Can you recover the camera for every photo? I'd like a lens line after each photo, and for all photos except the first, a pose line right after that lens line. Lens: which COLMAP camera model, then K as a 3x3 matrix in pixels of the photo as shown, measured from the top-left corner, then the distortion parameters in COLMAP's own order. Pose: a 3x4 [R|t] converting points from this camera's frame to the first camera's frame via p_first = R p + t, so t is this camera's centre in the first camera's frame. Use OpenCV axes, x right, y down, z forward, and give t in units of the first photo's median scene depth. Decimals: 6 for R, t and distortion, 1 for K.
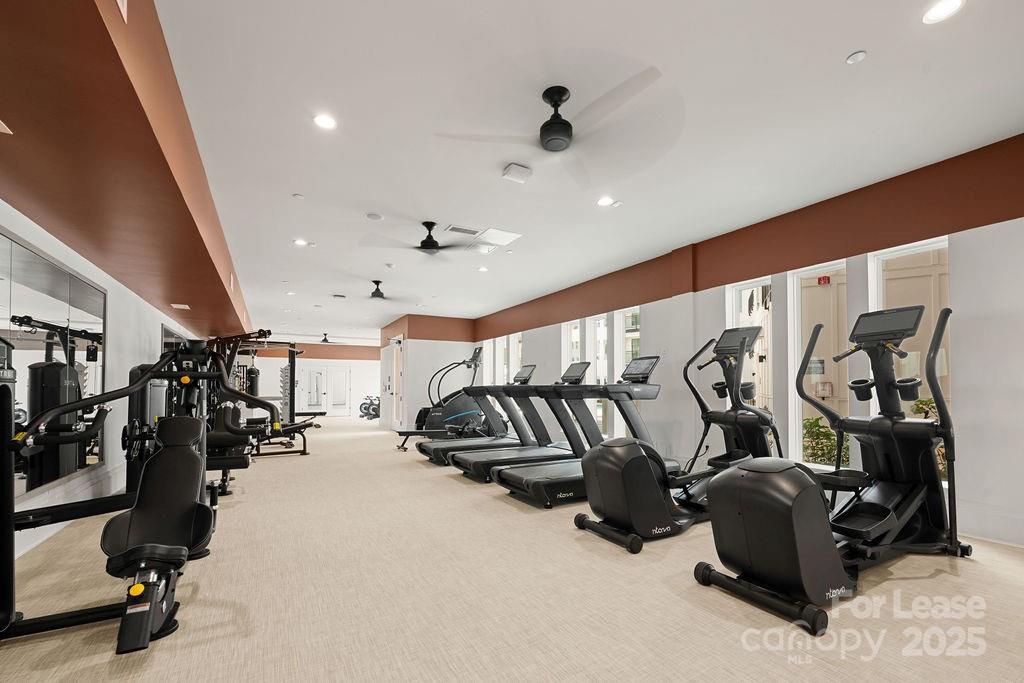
lens RADIAL K [[424.0, 0, 509.1], [0, 424.0, 380.1], [0, 0, 1]] dist [0.000225, 0.000035]
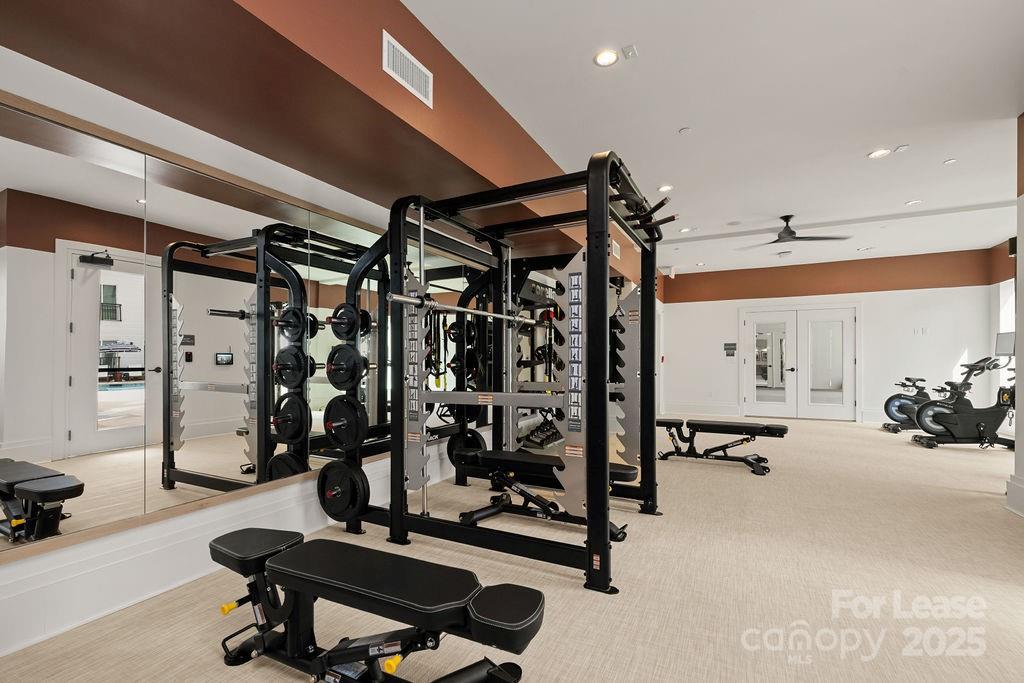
lens RADIAL K [[457.4, 0, 512.2], [0, 457.4, 357.6], [0, 0, 1]] dist [0.017201, 0.000058]
pose [[0.555442, 0.000847, -0.831555, -0.379902], [0.014904, 0.999829, 0.010973, 0.016784], [0.831422, -0.018488, 0.555334, 0.953678]]
